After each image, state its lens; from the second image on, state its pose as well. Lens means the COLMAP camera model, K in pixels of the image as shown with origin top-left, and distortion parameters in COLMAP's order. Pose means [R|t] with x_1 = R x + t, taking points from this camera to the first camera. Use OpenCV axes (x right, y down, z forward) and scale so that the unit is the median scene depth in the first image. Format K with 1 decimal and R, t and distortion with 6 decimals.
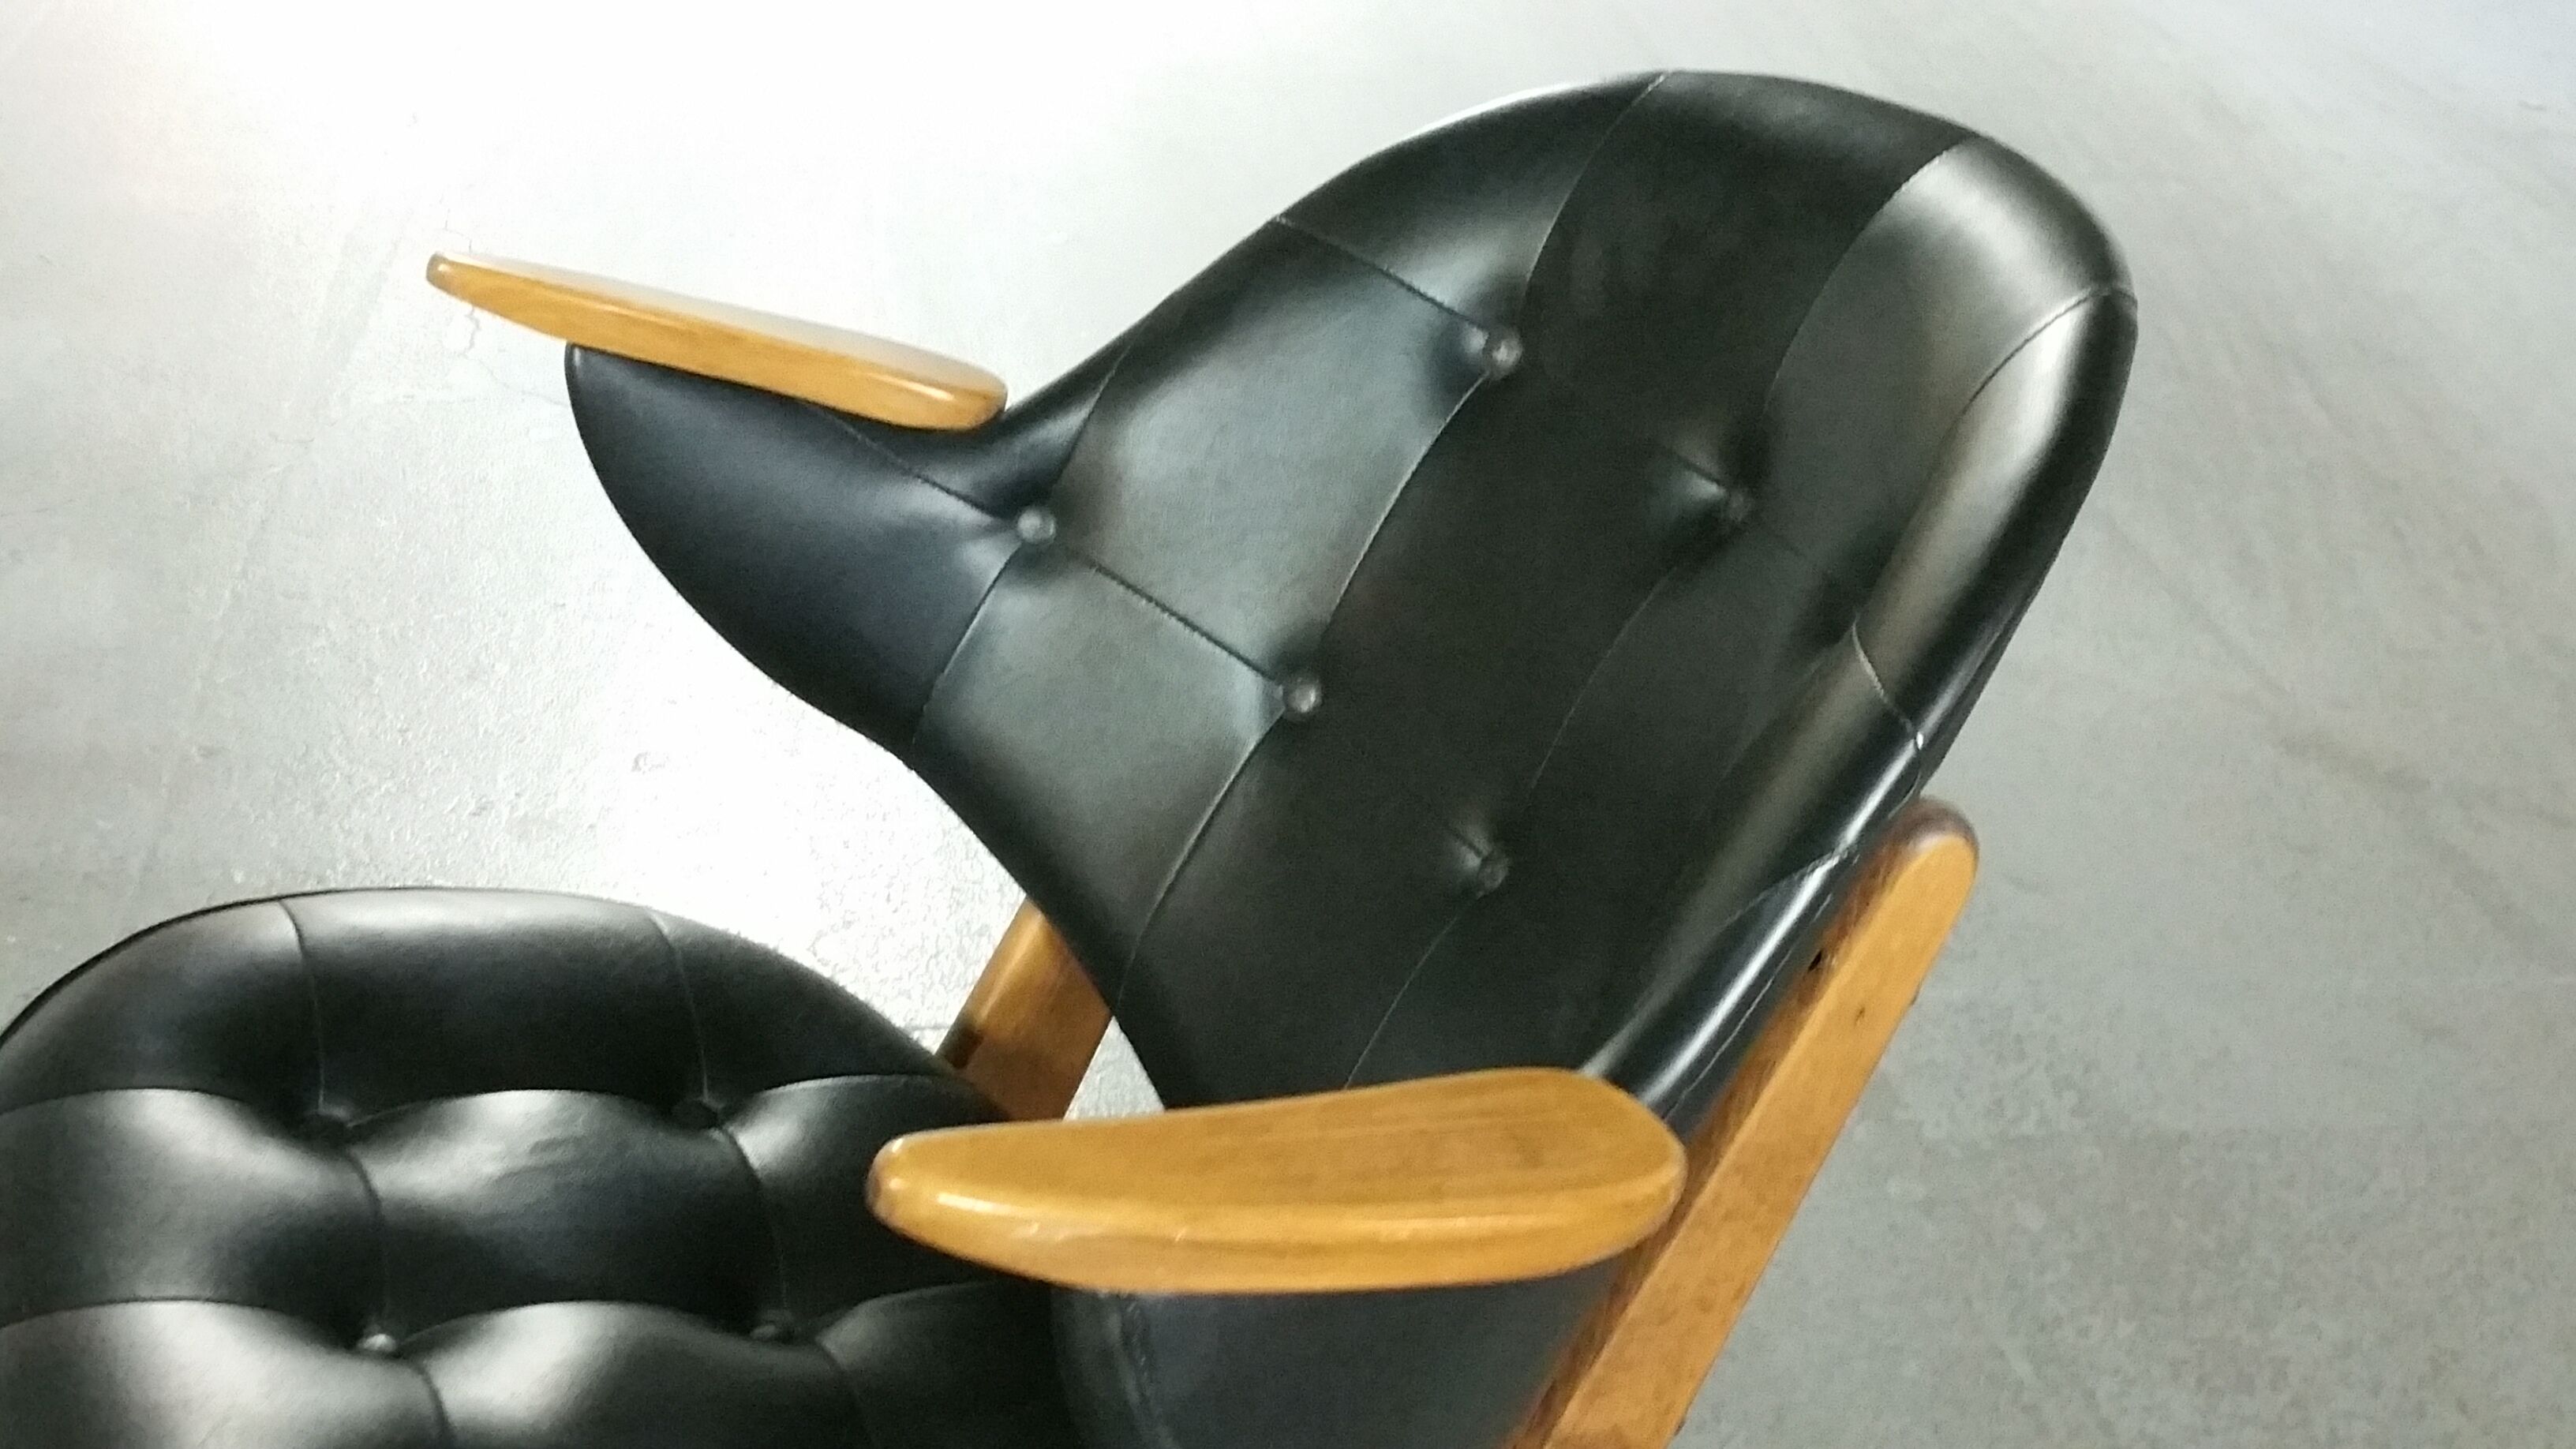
lens RADIAL K [[3278.3, 0, 1288.0], [0, 3278.3, 724.5], [0, 0, 1]] dist [0.208428, -0.400090]
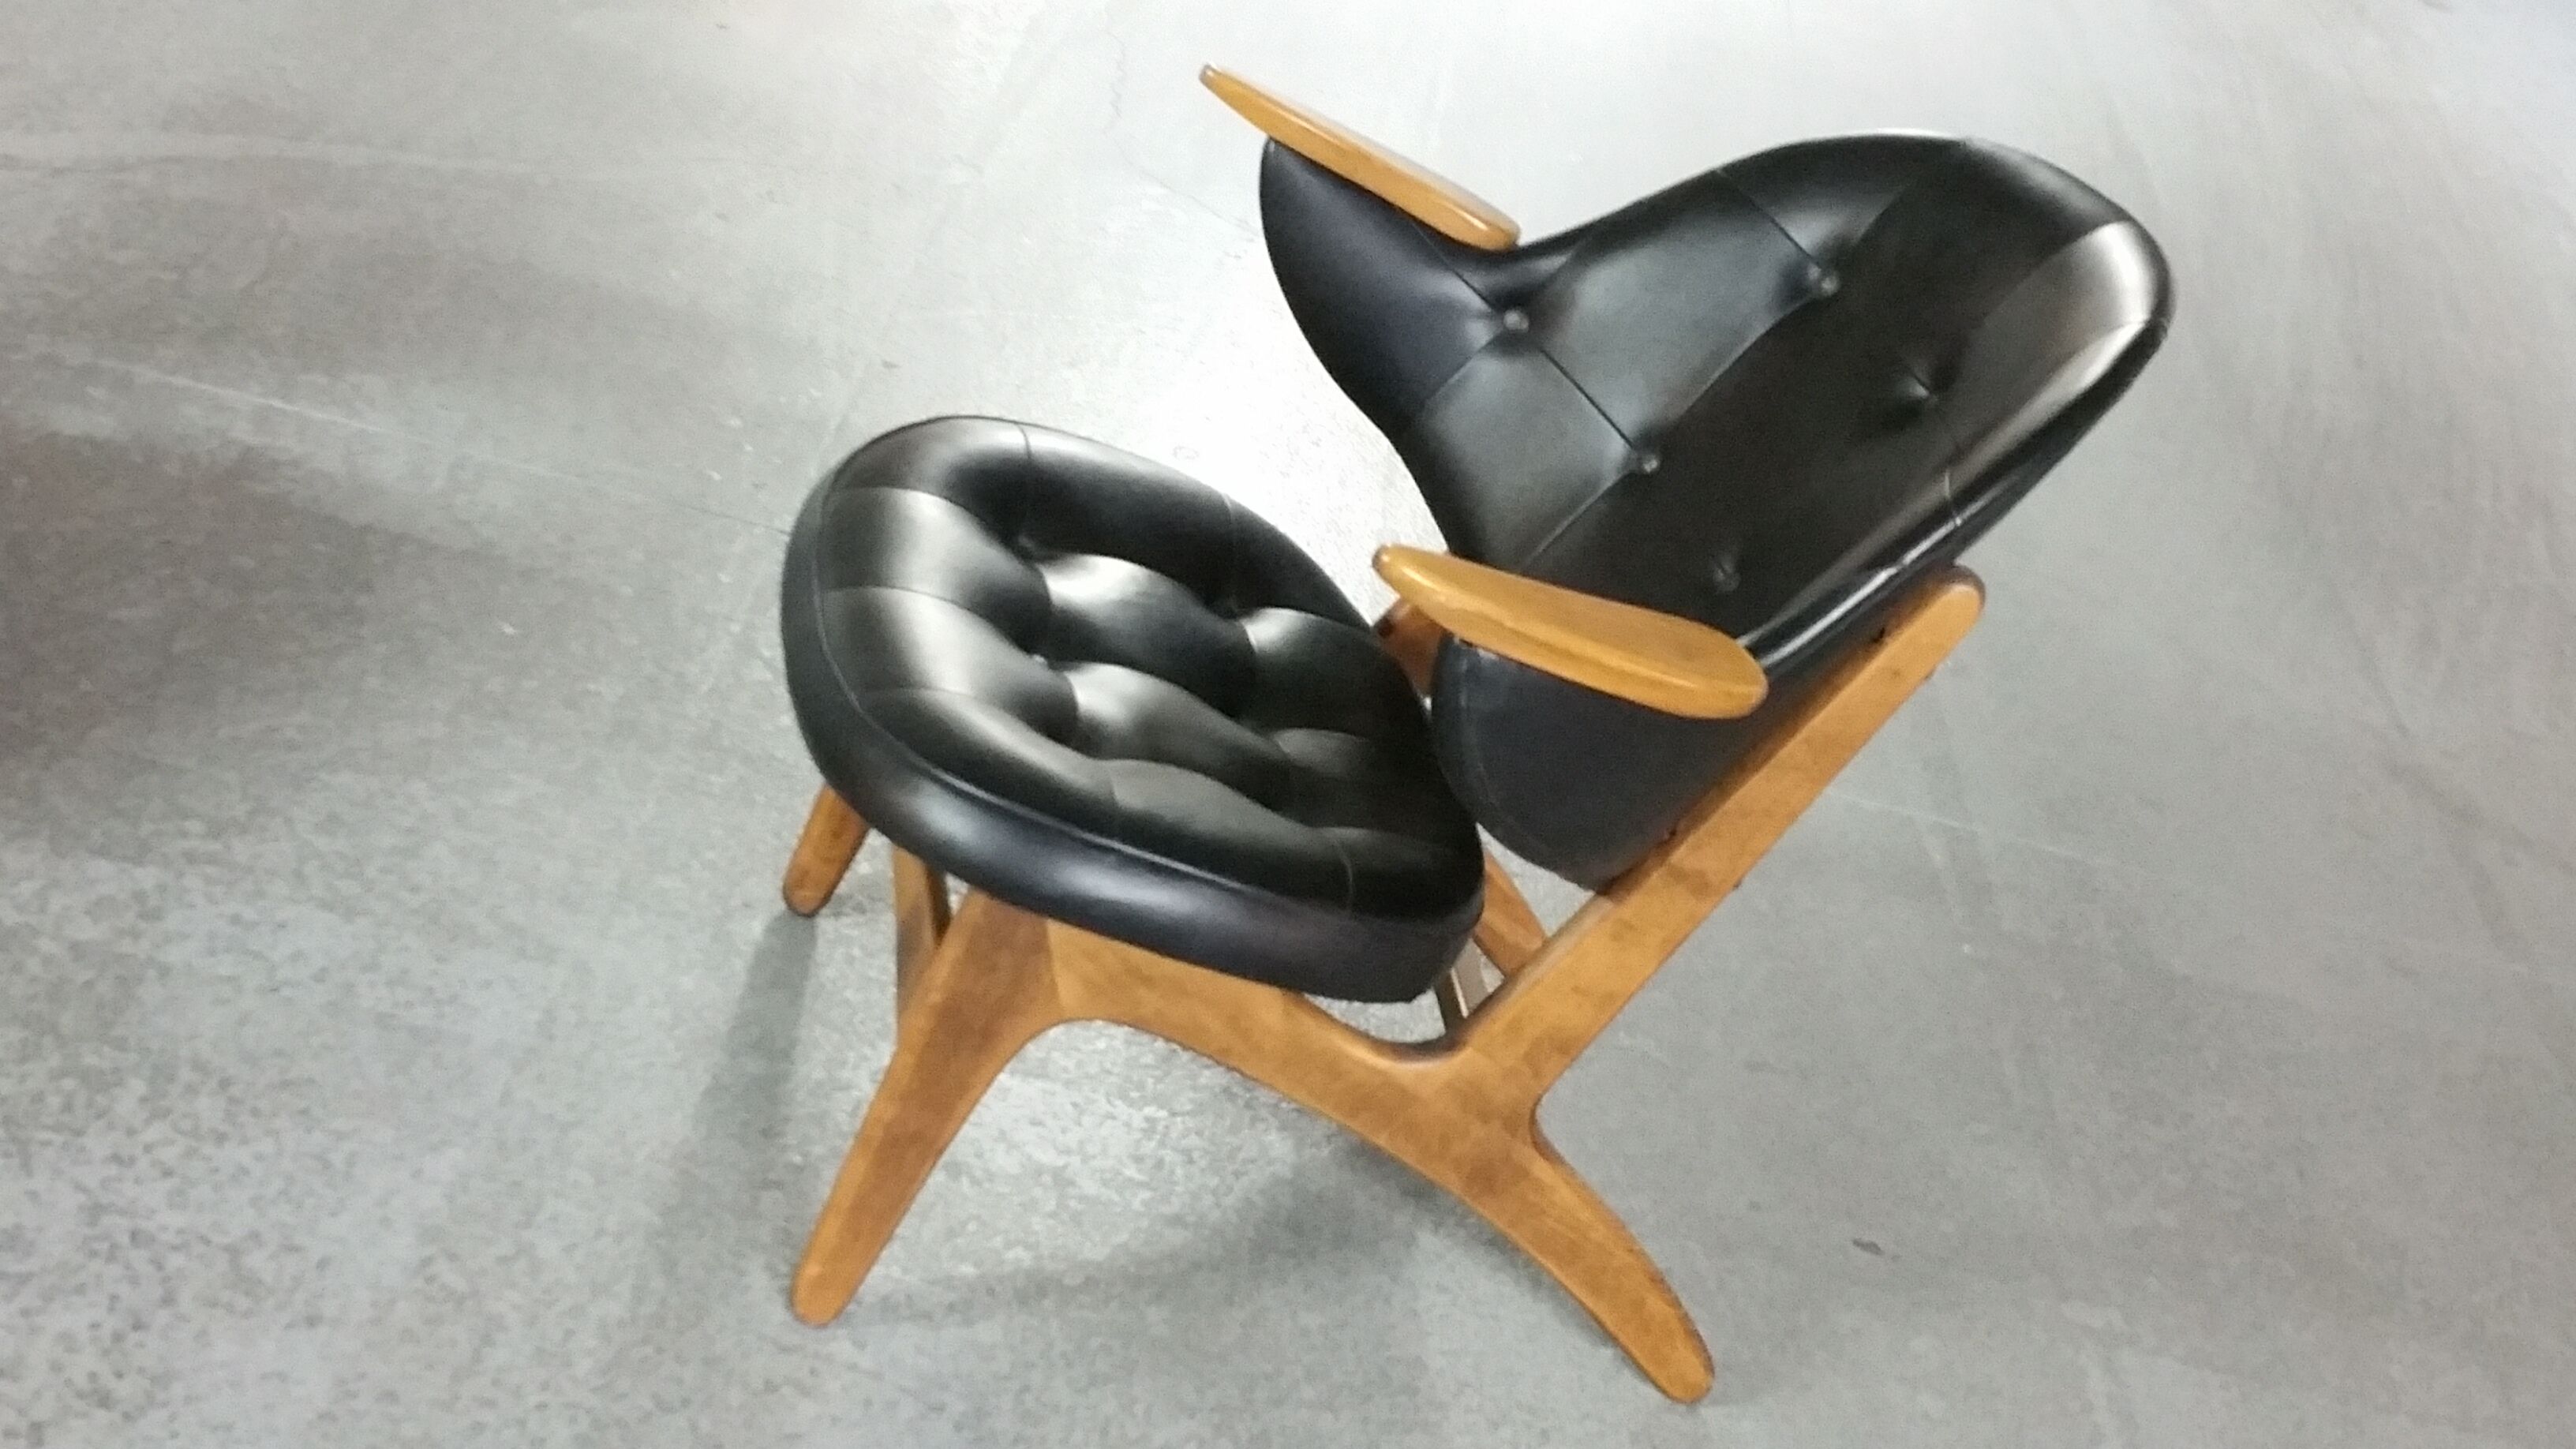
lens RADIAL K [[3278.3, 0, 1288.0], [0, 3278.3, 724.5], [0, 0, 1]] dist [0.208428, -0.400090]
pose [[0.957359, 0.268657, -0.106237, 0.040584], [-0.266199, 0.963210, 0.036946, 0.101165], [0.112254, -0.007090, 0.993654, -0.614095]]
